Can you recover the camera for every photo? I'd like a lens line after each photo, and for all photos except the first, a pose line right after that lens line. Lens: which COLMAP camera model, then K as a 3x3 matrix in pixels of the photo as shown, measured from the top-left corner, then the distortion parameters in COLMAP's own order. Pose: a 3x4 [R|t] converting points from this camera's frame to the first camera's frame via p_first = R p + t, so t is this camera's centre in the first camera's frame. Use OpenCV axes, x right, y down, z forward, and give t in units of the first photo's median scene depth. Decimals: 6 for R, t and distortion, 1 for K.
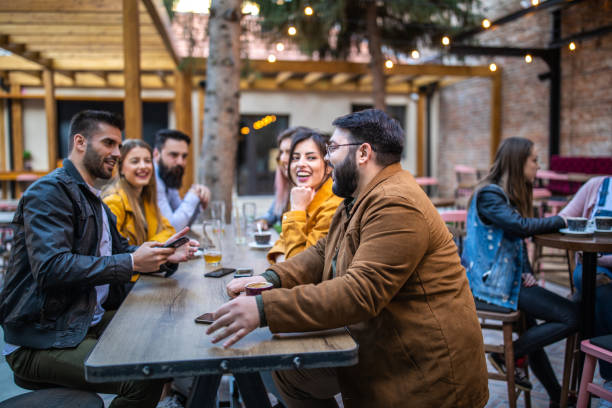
lens RADIAL K [[567.8, 0, 318.5], [0, 567.8, 198.8], [0, 0, 1]] dist [-0.009119, 0.000000]
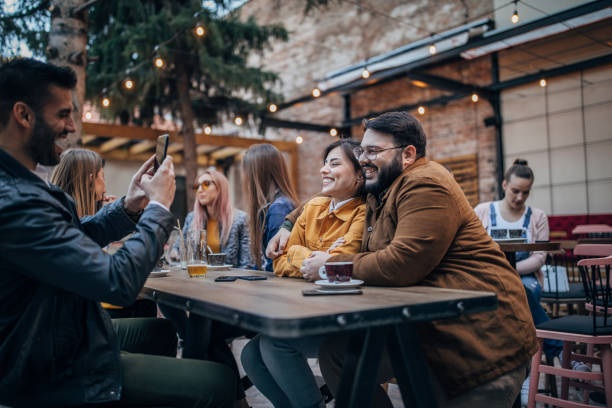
lens RADIAL K [[567.8, 0, 300.9], [0, 567.8, 198.9], [0, 0, 1]] dist [-0.009119, 0.000000]
pose [[0.923478, 0.012273, 0.383456, -0.104126], [0.046269, 0.988630, -0.143071, 0.035621], [-0.380852, 0.149865, 0.912410, 0.024687]]
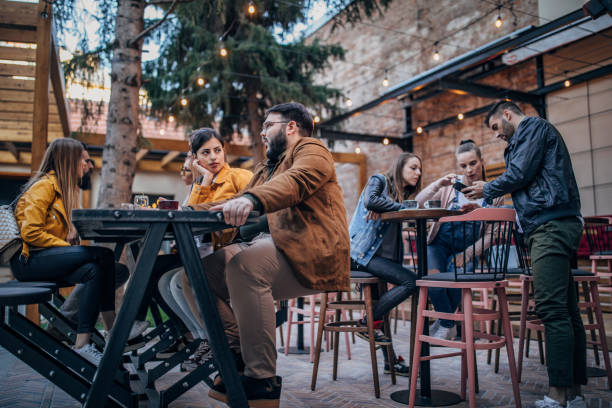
lens RADIAL K [[567.8, 0, 307.3], [0, 567.8, 207.0], [0, 0, 1]] dist [-0.009119, 0.000000]
pose [[0.980841, 0.014849, 0.194243, -0.015853], [0.019743, 0.984380, -0.174945, 0.081644], [-0.193807, 0.175428, 0.965227, -0.075272]]
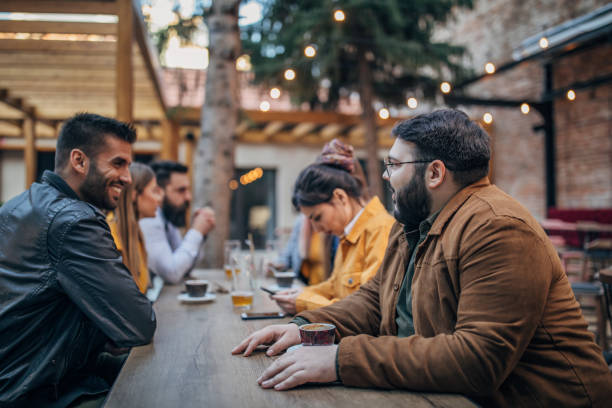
lens RADIAL K [[567.8, 0, 316.7], [0, 567.8, 198.9], [0, 0, 1]] dist [-0.009119, 0.000000]
pose [[0.999372, 0.001416, 0.035402, -0.024958], [0.002368, 0.994296, -0.106630, 0.012679], [-0.035351, 0.106647, 0.993668, 0.043865]]
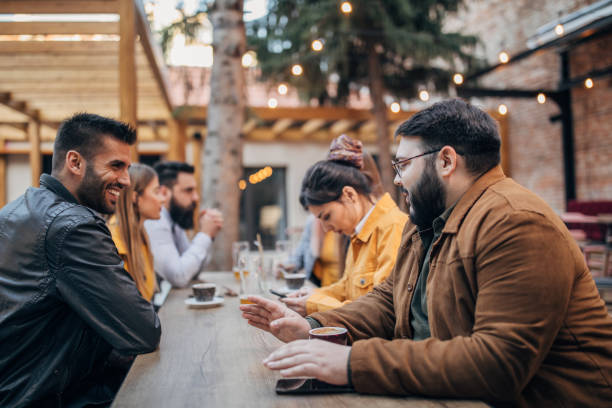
lens RADIAL K [[581.0, 0, 317.9], [0, 581.0, 198.1], [0, 0, 1]] dist [-0.011506, 0.000000]
pose [[0.999623, -0.021598, 0.016967, -0.023856], [0.023264, 0.994191, -0.105082, 0.012341], [-0.014599, 0.105438, 0.994319, 0.047184]]
